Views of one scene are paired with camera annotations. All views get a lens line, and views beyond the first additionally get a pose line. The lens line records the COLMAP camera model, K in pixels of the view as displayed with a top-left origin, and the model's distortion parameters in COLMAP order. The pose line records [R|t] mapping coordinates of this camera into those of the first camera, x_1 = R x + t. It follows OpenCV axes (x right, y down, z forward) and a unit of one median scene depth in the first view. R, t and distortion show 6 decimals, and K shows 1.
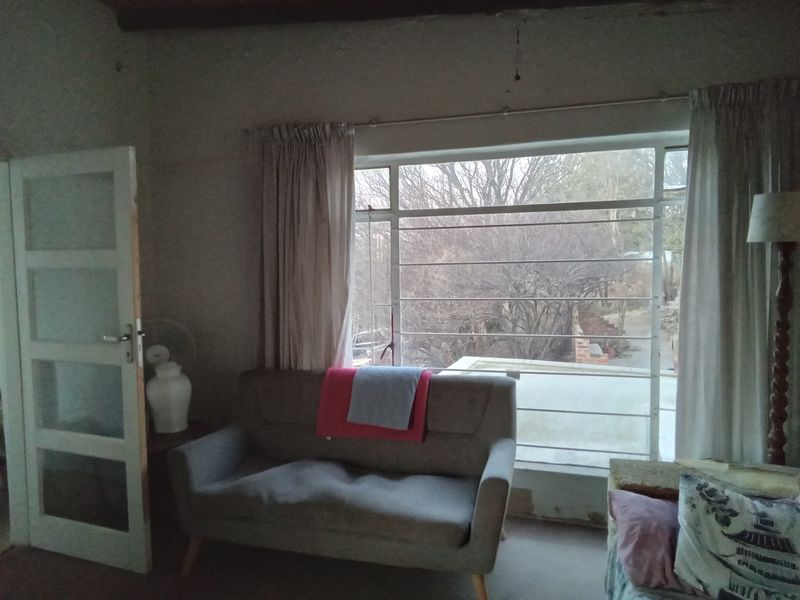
lens RADIAL K [[543.2, 0, 402.5], [0, 543.2, 297.5], [0, 0, 1]] dist [0.018995, -0.005734]
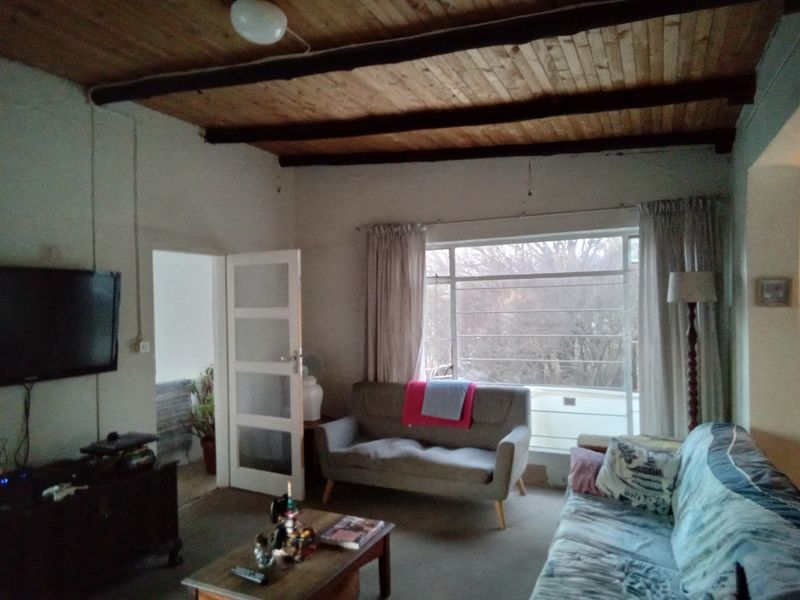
lens RADIAL K [[543.2, 0, 402.5], [0, 543.2, 297.5], [0, 0, 1]] dist [0.018995, -0.005734]
pose [[0.989076, -0.009273, -0.147115, 0.082307], [-0.000306, 0.997888, -0.064958, -0.006926], [0.147406, 0.064293, 0.986984, -0.607977]]
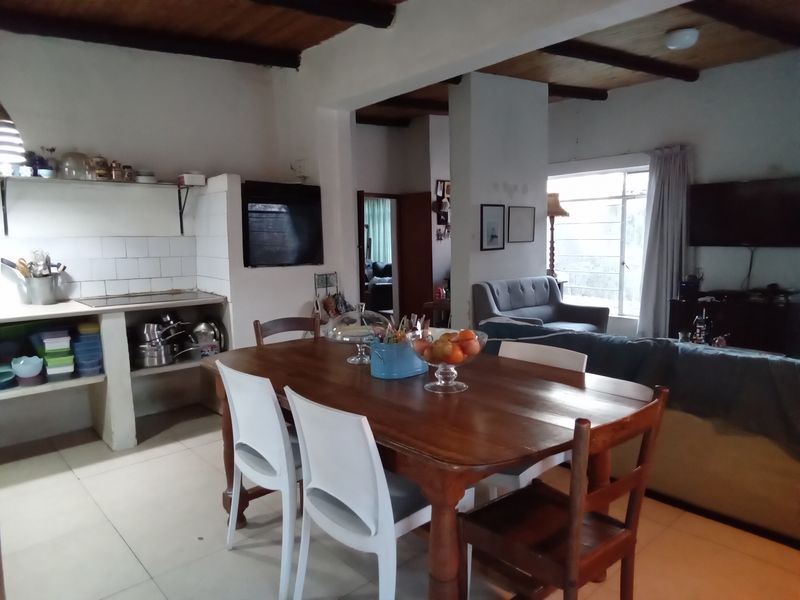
lens RADIAL K [[543.2, 0, 402.5], [0, 543.2, 297.5], [0, 0, 1]] dist [0.018995, -0.005734]
pose [[-0.558512, 0.123389, -0.820268, 1.556287], [-0.021215, 0.986426, 0.162828, -0.019887], [0.829225, 0.108344, -0.548313, 0.494979]]
